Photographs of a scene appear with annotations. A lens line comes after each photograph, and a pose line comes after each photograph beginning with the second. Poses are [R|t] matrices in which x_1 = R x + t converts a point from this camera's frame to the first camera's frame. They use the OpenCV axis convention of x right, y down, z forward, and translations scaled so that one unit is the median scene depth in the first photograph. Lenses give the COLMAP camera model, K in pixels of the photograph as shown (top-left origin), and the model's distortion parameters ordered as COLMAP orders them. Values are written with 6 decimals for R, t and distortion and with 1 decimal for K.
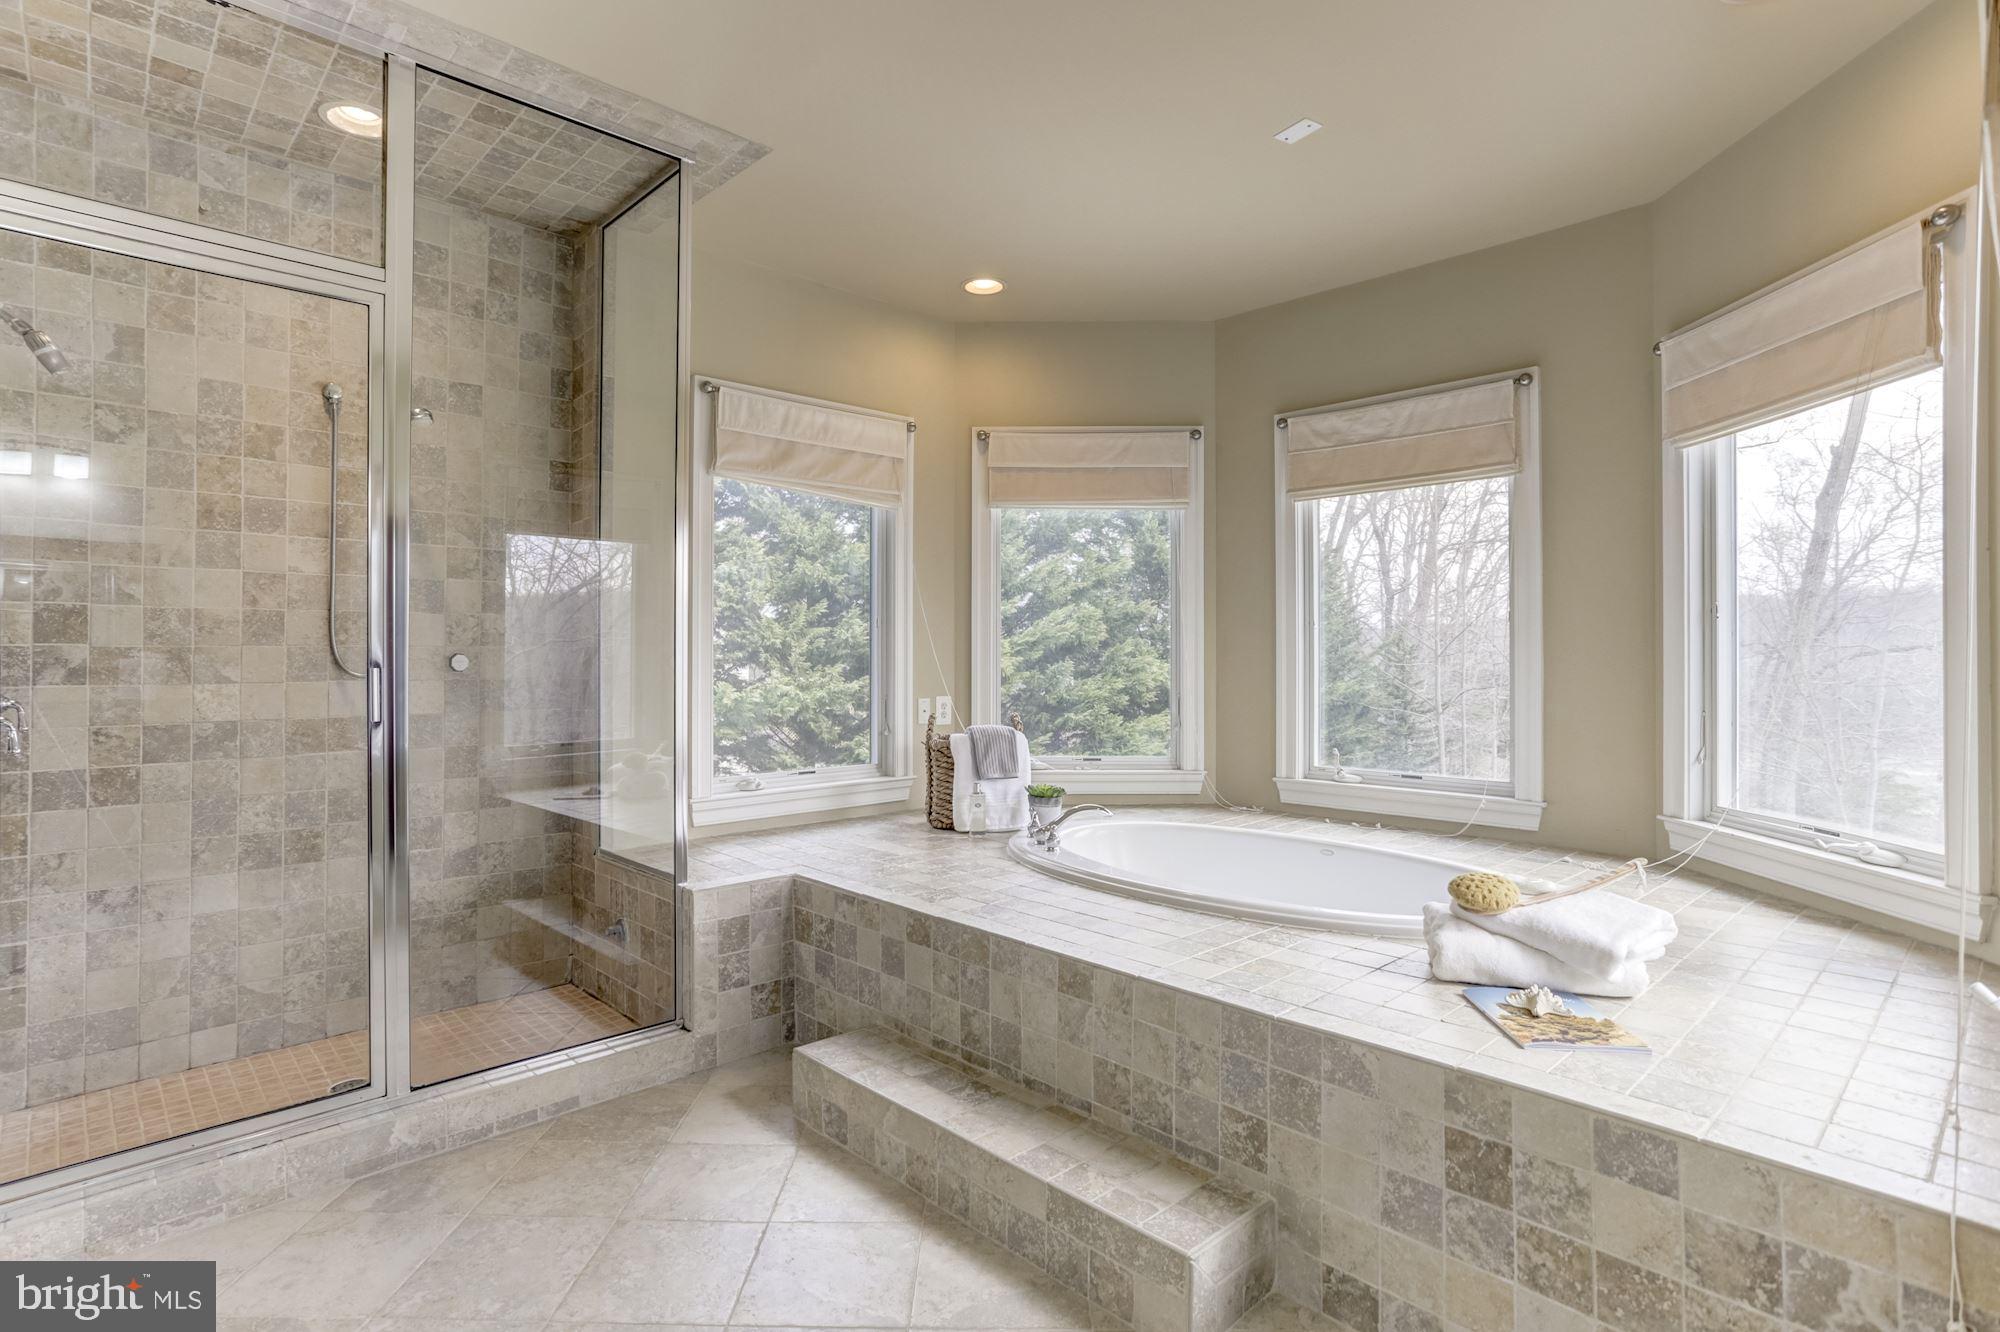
lens RADIAL K [[1015.9, 0, 983.8], [0, 1015.9, 650.0], [0, 0, 1]] dist [-0.049054, 0.033296]
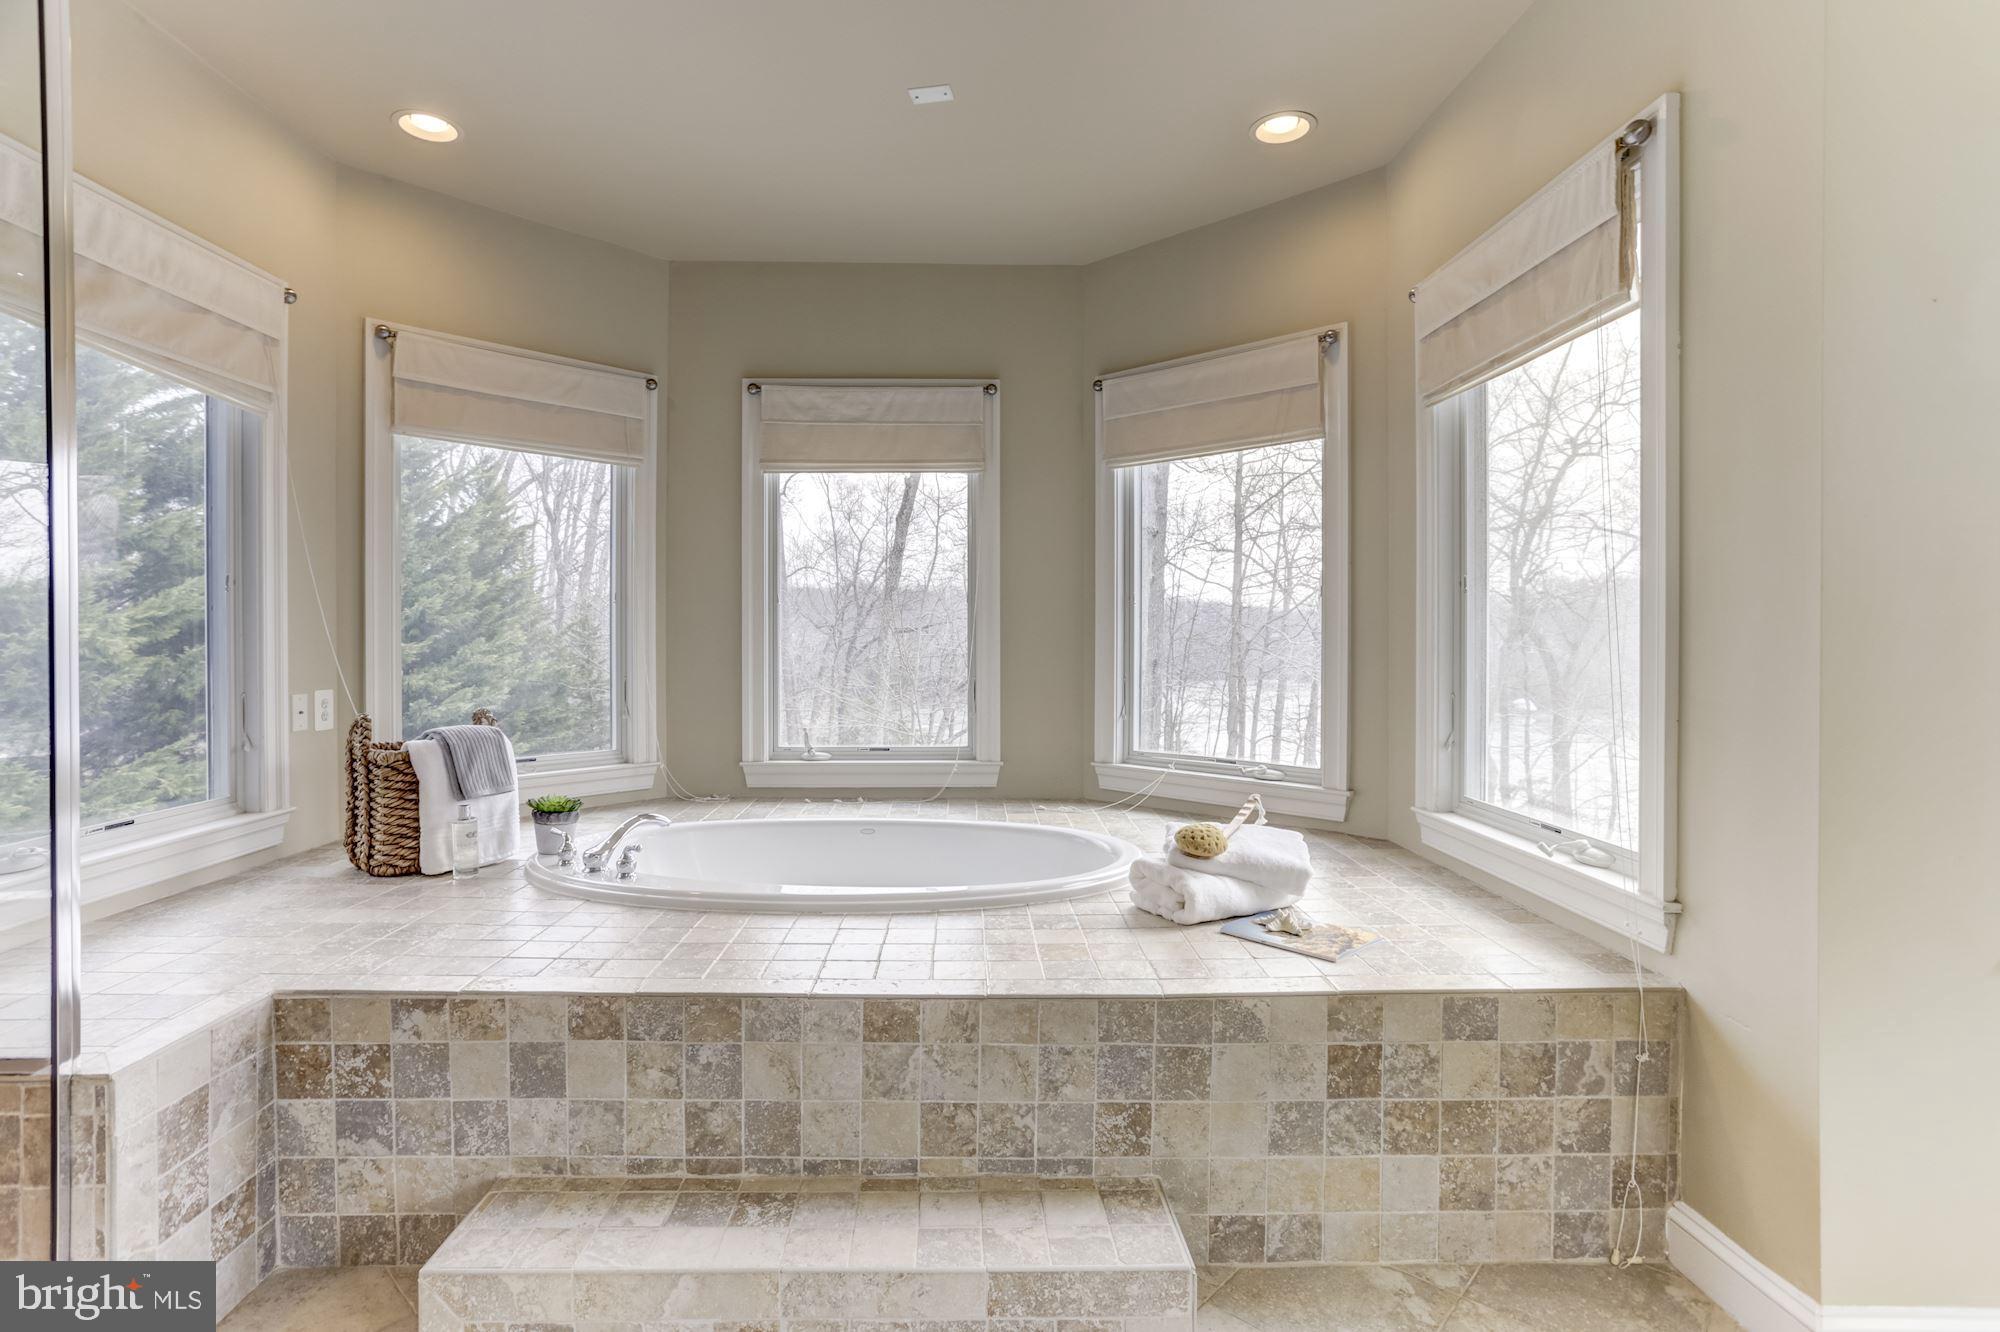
lens RADIAL K [[979.5, 0, 962.9], [0, 979.5, 649.1], [0, 0, 1]] dist [-0.058813, 0.041325]
pose [[0.668529, -0.008429, 0.743638, -0.451770], [-0.005089, 0.999861, 0.015908, 0.007861], [-0.743668, -0.014419, 0.668393, 0.420339]]
